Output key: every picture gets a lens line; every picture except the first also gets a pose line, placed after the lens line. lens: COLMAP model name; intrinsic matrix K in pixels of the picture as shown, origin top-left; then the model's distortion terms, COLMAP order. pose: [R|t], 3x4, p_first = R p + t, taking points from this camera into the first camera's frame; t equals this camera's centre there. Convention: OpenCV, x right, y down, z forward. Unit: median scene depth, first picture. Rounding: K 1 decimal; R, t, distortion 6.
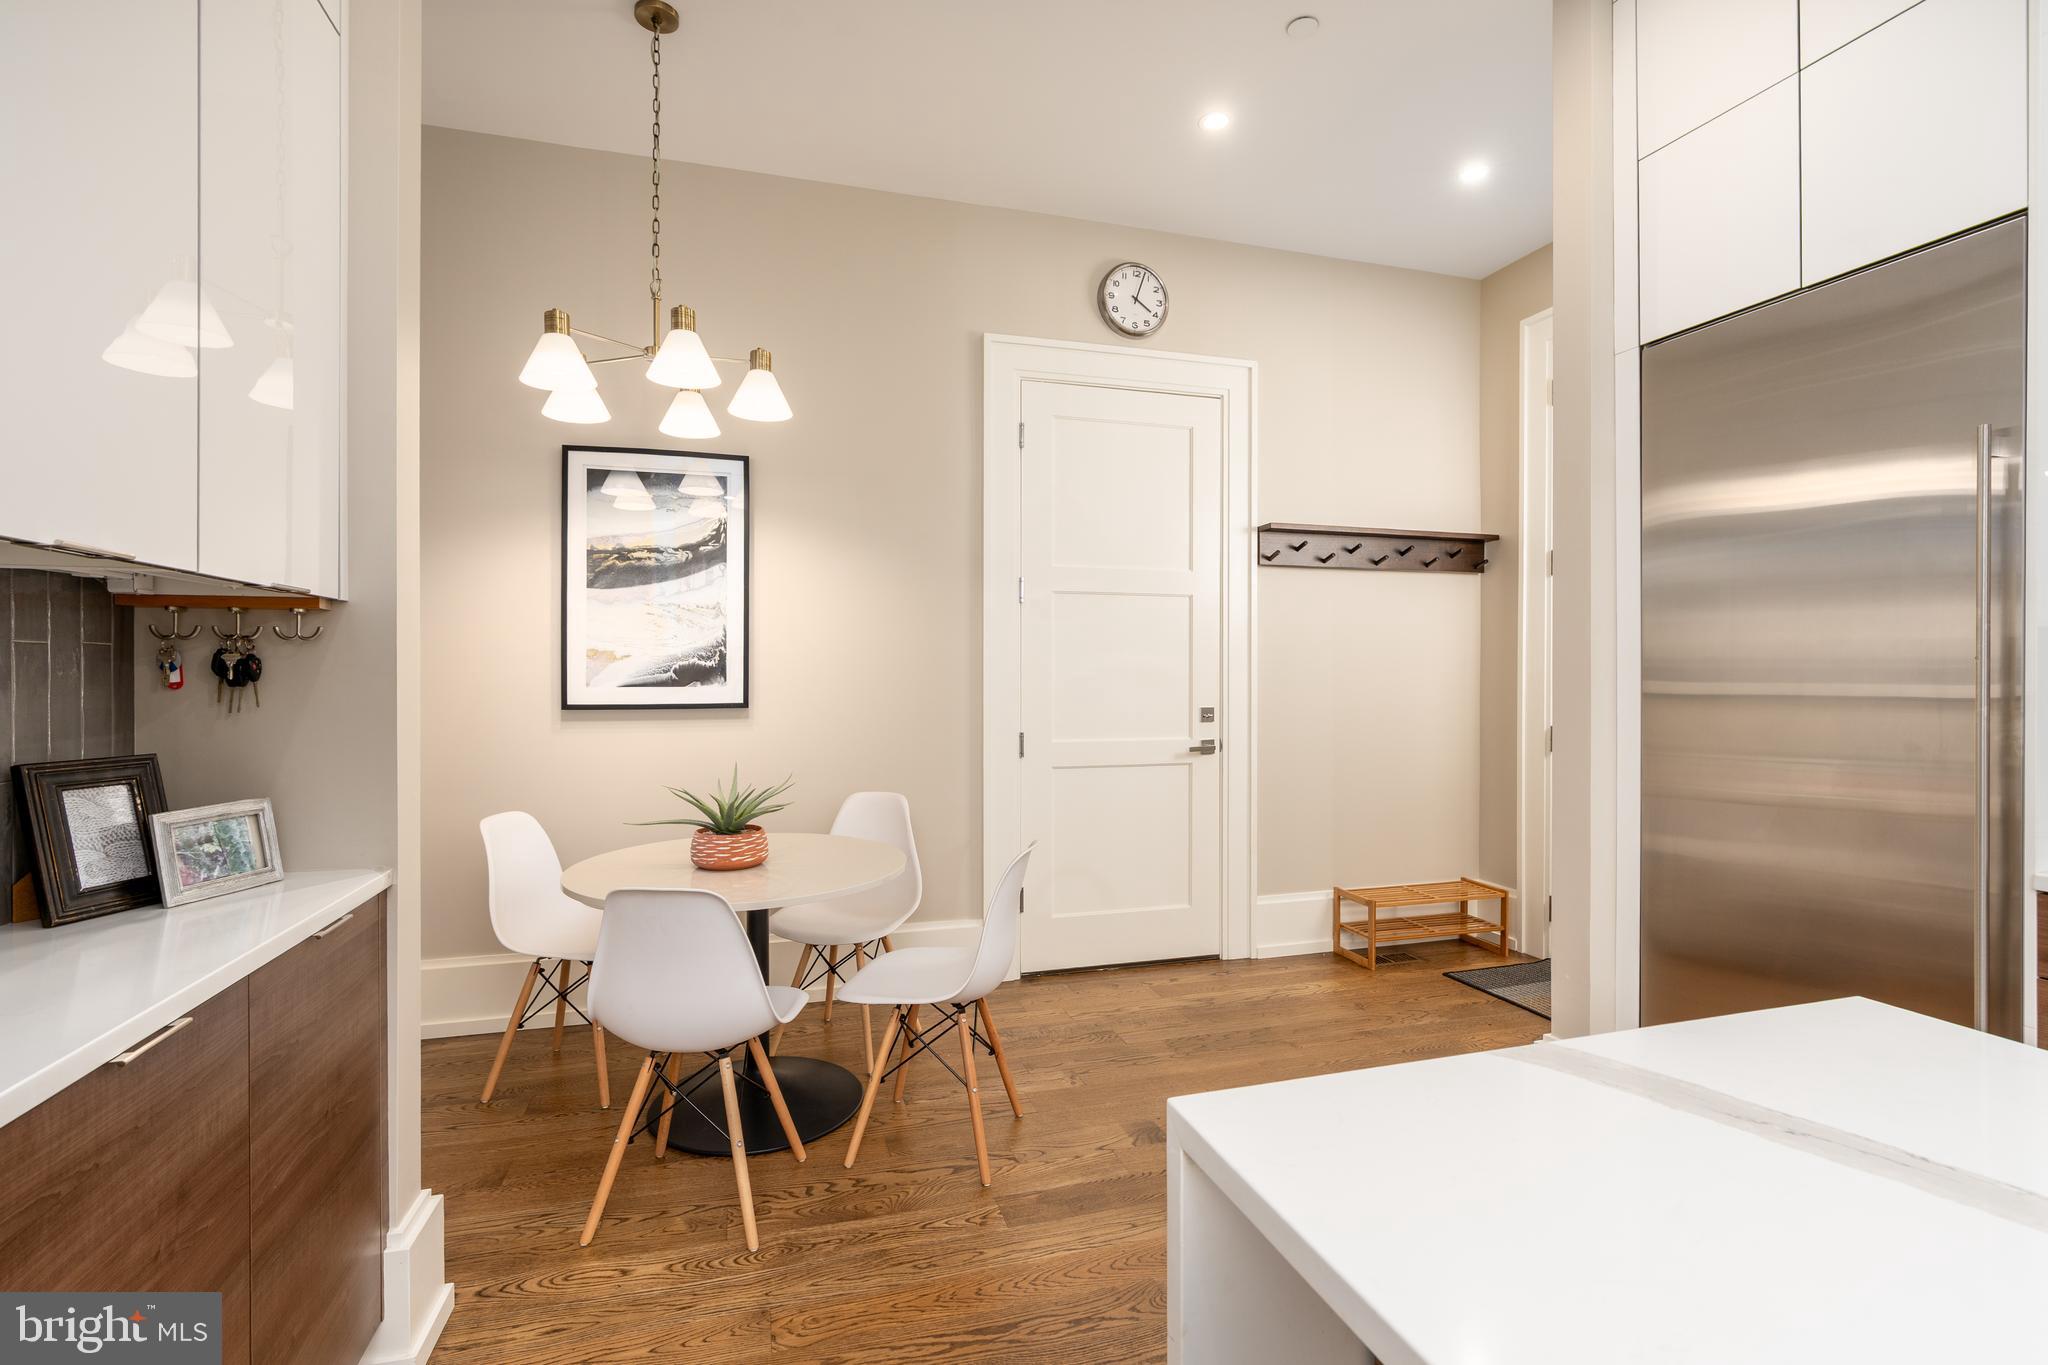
lens RADIAL K [[939.1, 0, 1002.7], [0, 939.1, 675.3], [0, 0, 1]] dist [-0.005153, 0.002011]
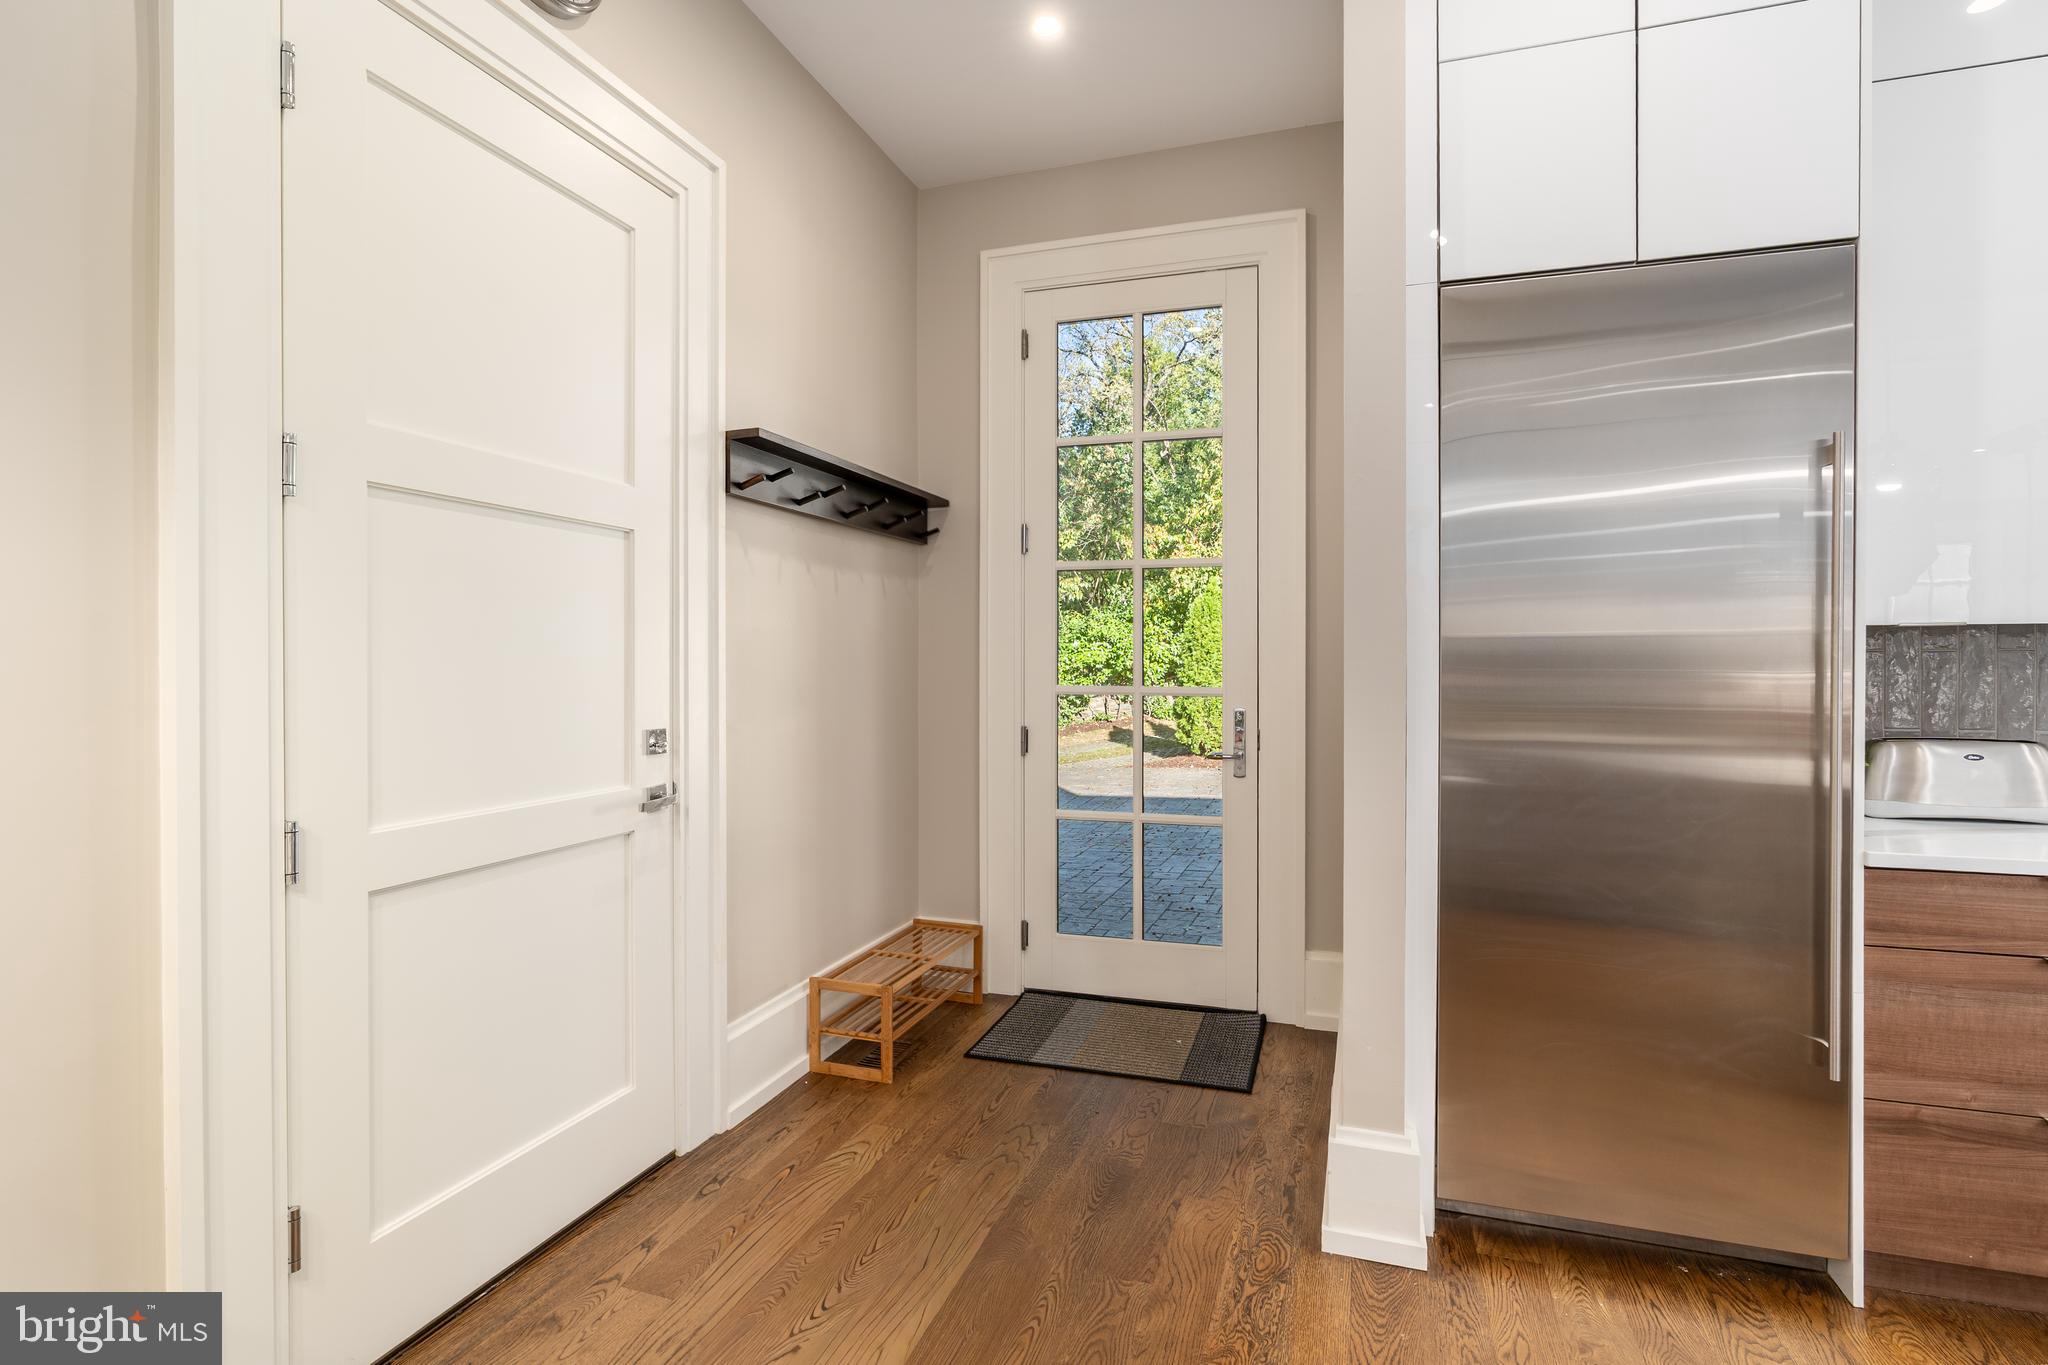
lens RADIAL K [[939.1, 0, 1038.4], [0, 939.1, 661.3], [0, 0, 1]] dist [-0.005153, 0.002011]
pose [[0.547282, -0.000324, 0.836948, -0.162177], [0.005593, 0.999979, -0.003269, -0.004951], [-0.836930, 0.006470, 0.547272, 0.588491]]
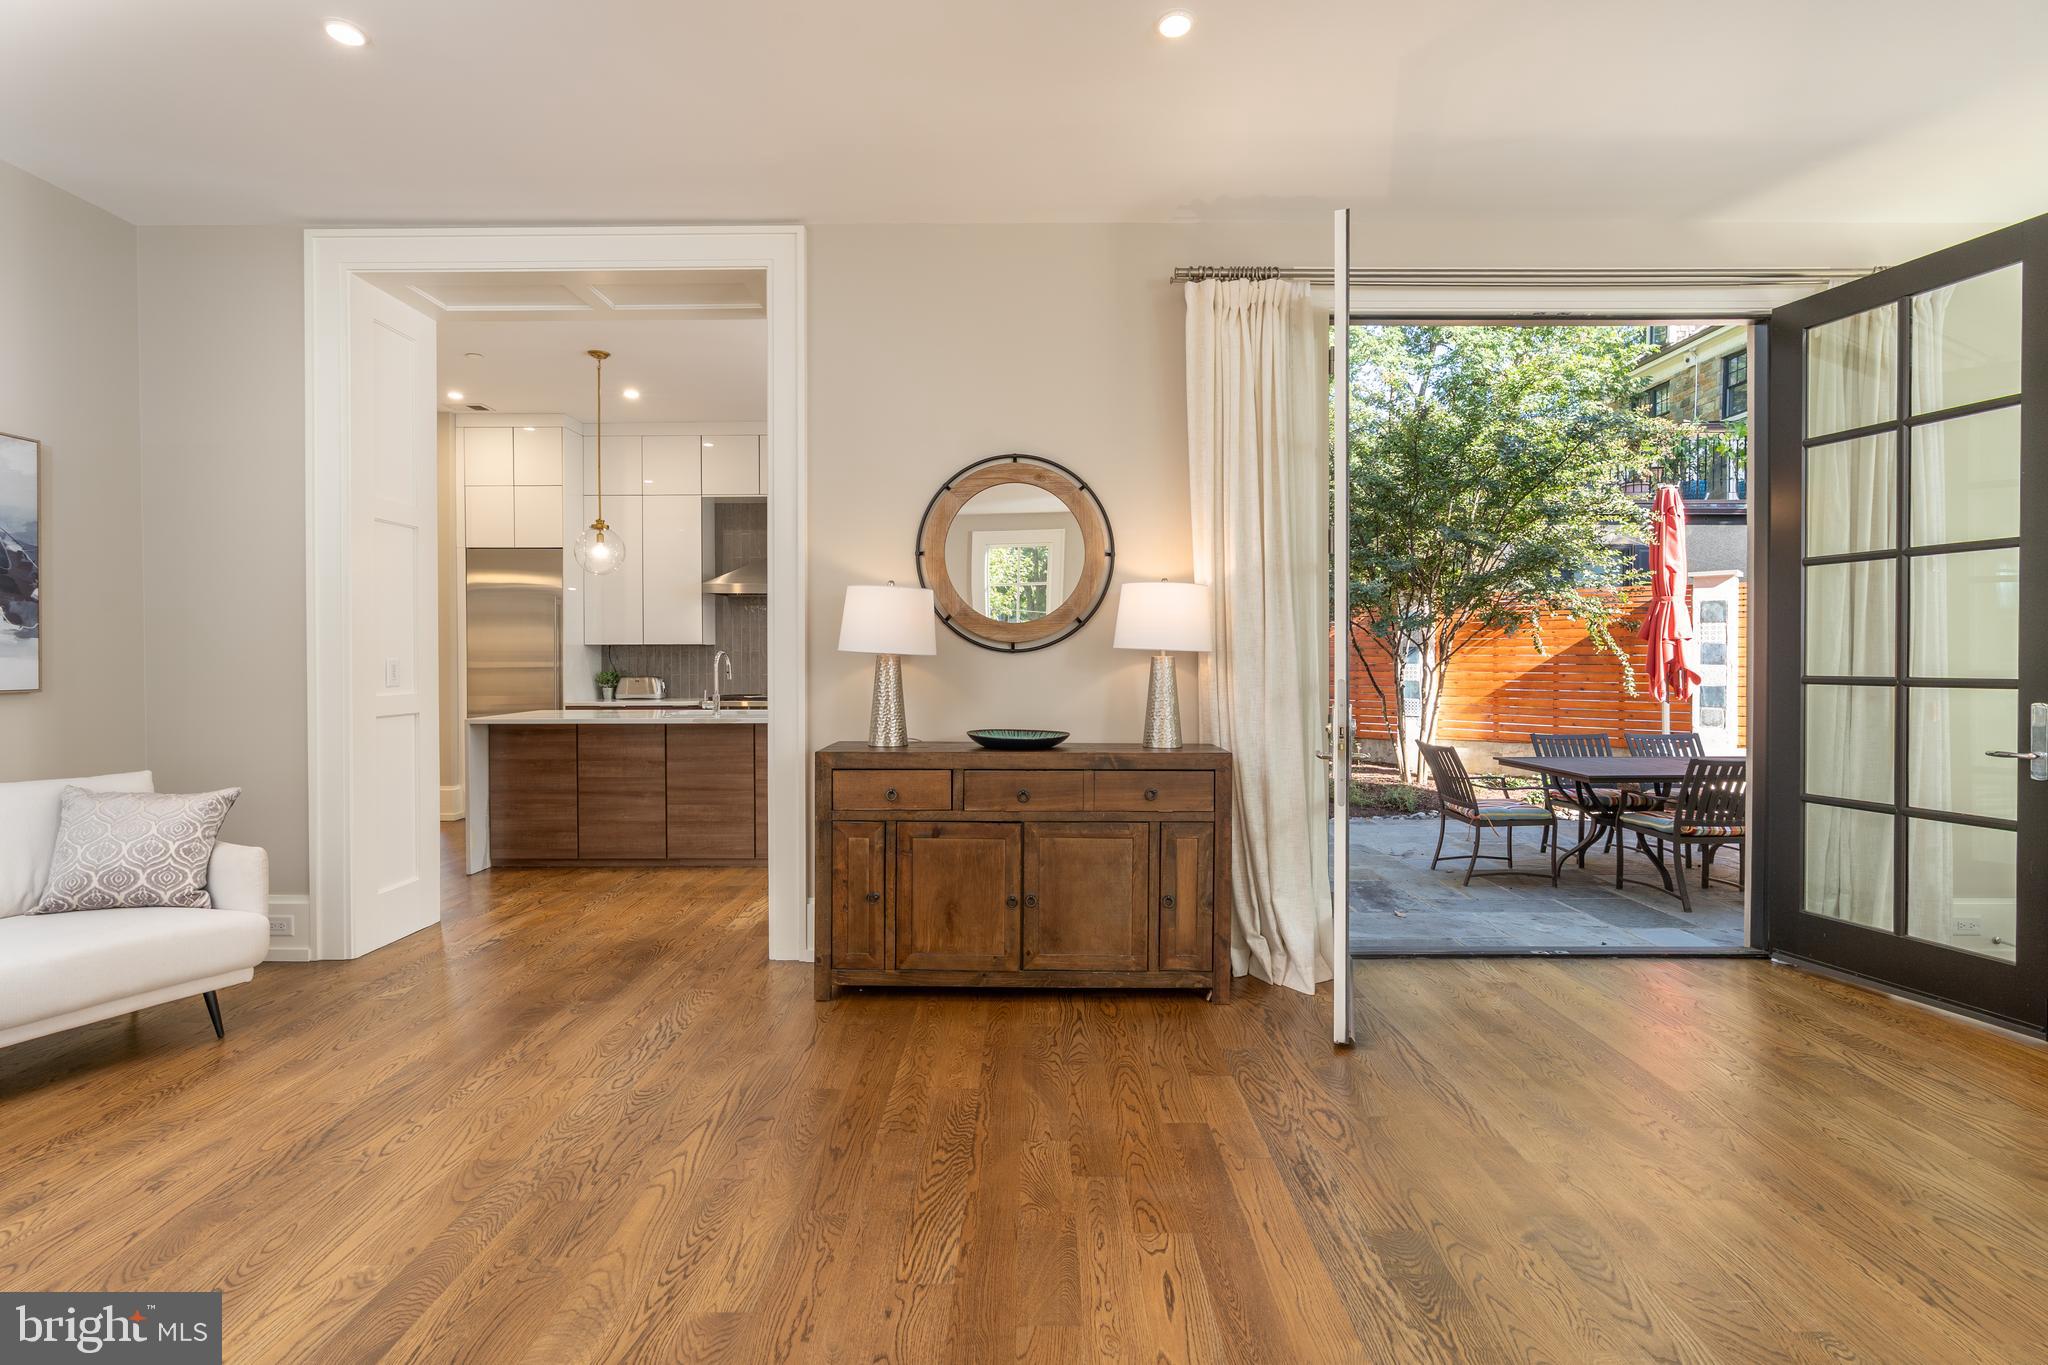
lens RADIAL K [[939.1, 0, 1031.3], [0, 939.1, 665.7], [0, 0, 1]] dist [-0.005153, 0.002011]
pose [[0.276097, -0.005474, 0.961114, -1.219549], [0.007624, 0.999965, 0.003505, 0.024106], [-0.961099, 0.006360, 0.276129, -1.119196]]
